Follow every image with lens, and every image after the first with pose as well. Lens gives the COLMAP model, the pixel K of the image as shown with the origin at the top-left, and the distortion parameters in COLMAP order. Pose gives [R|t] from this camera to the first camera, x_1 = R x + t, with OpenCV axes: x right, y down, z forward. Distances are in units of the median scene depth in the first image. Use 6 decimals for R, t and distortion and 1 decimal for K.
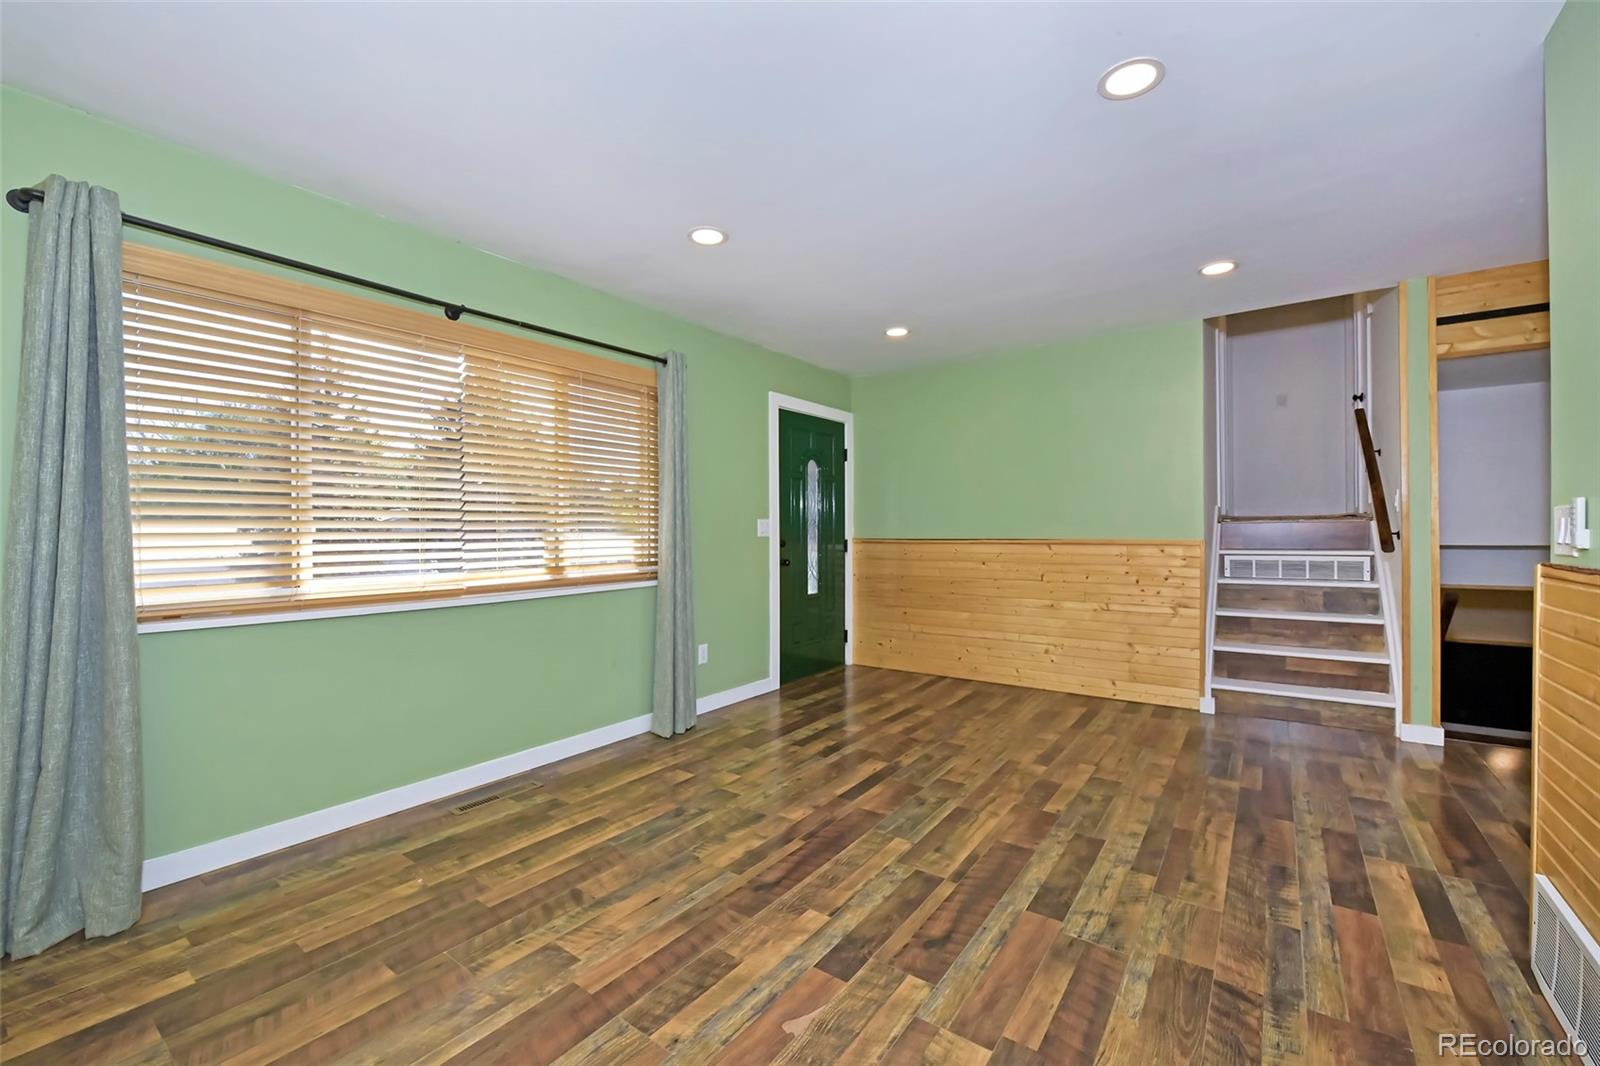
lens RADIAL K [[644.9, 0, 800.0], [0, 644.9, 533.0], [0, 0, 1]] dist [-0.000831, 0.000054]
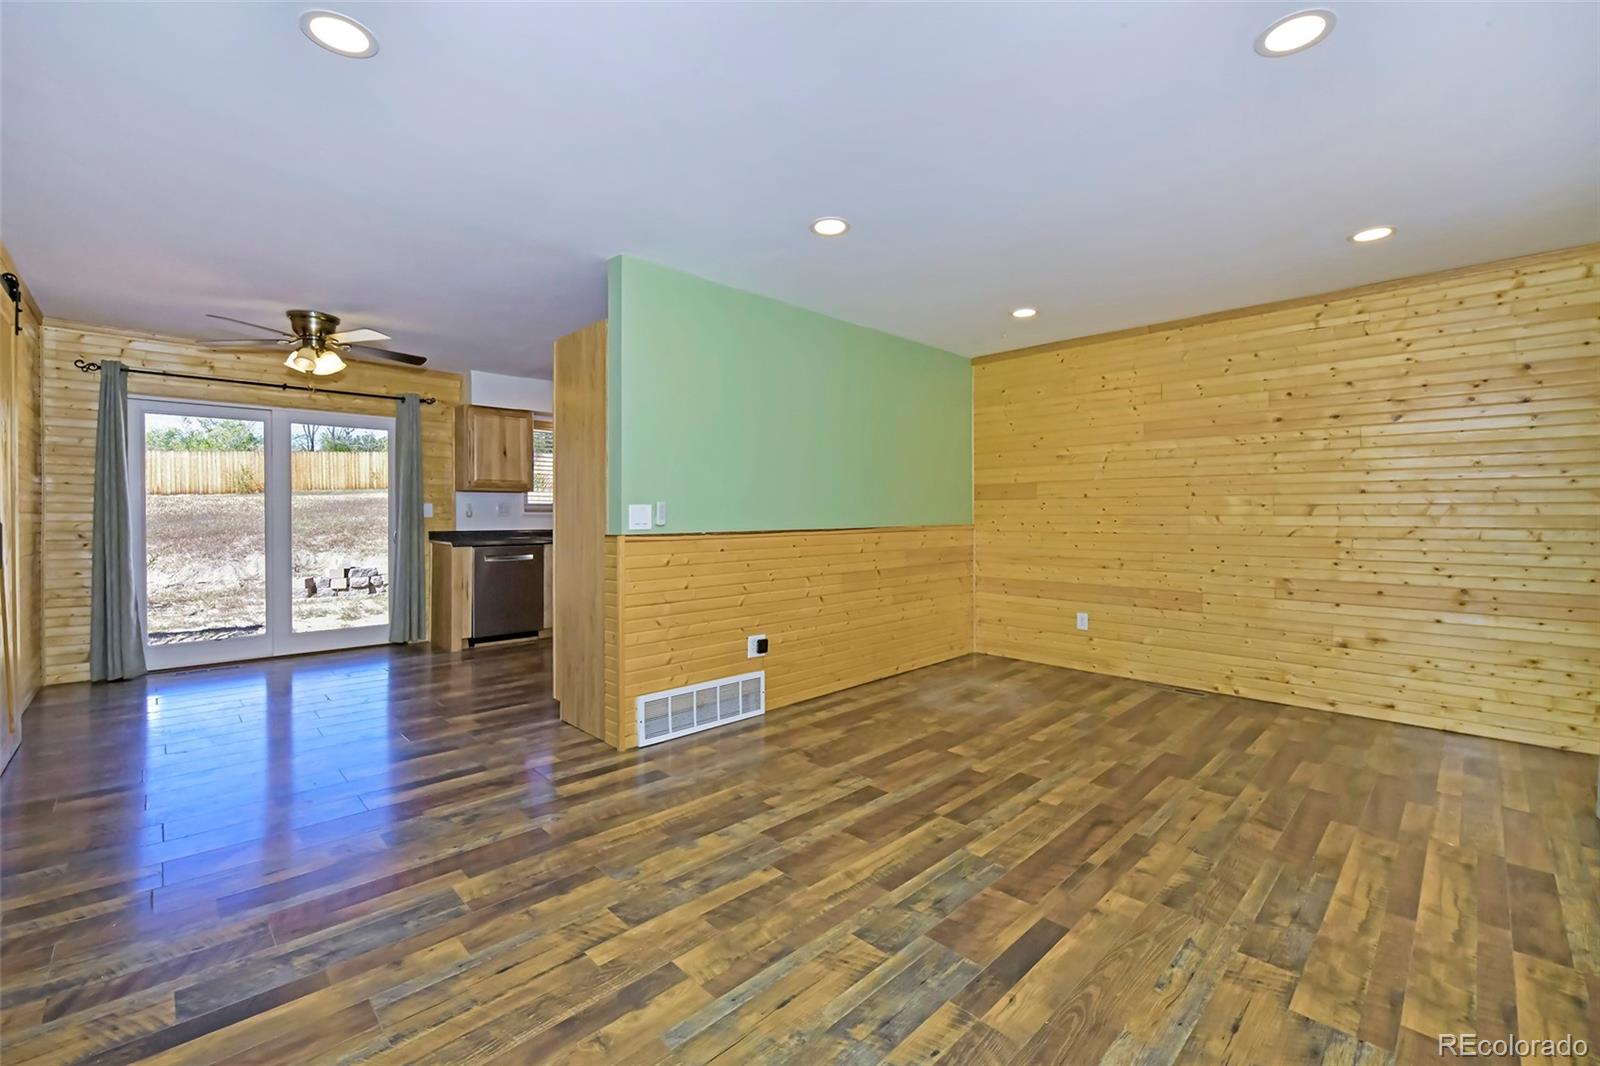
lens RADIAL K [[659.4, 0, 808.1], [0, 659.4, 506.2], [0, 0, 1]] dist [-0.009474, -0.000518]
pose [[-0.987328, 0.003862, 0.158644, 0.240219], [0.002796, 0.999972, -0.006937, -0.006544], [-0.158666, -0.006406, -0.987312, 1.941137]]
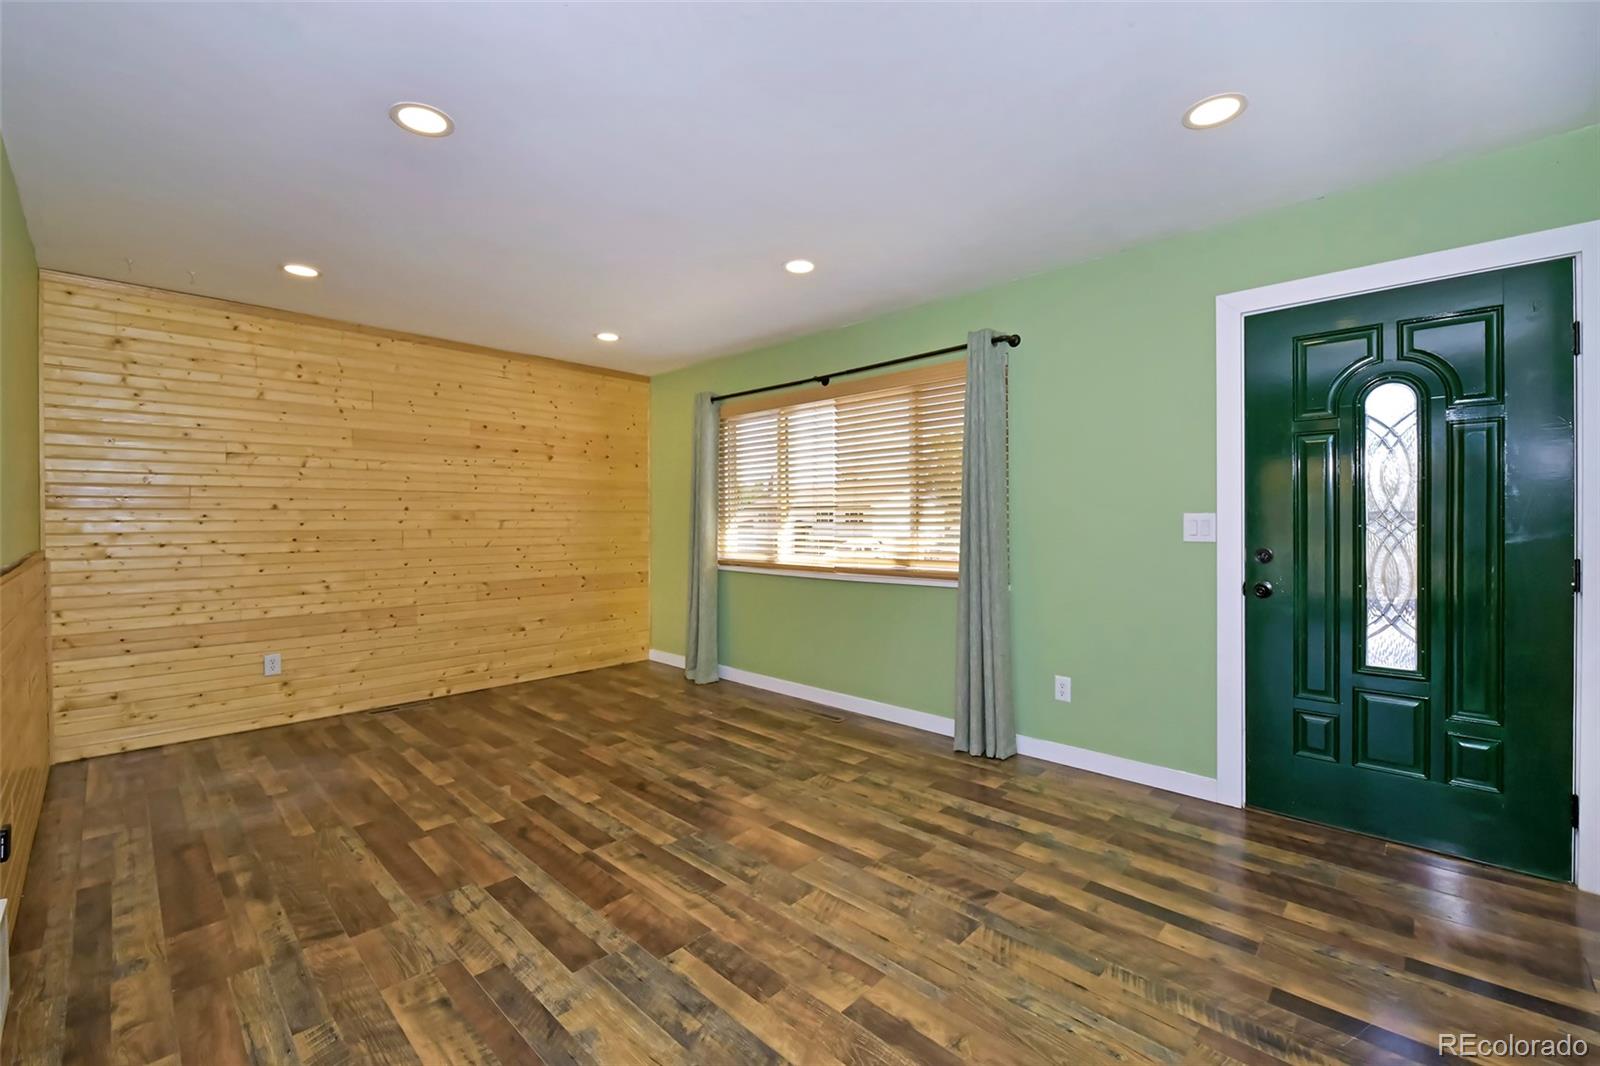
lens RADIAL K [[672.7, 0, 800.7], [0, 672.7, 516.0], [0, 0, 1]] dist [-0.007933, -0.000446]
pose [[-0.132818, -0.003902, -0.991133, 1.161884], [-0.003218, 0.999989, -0.003506, -0.027367], [0.991135, 0.002723, -0.132829, 1.328881]]
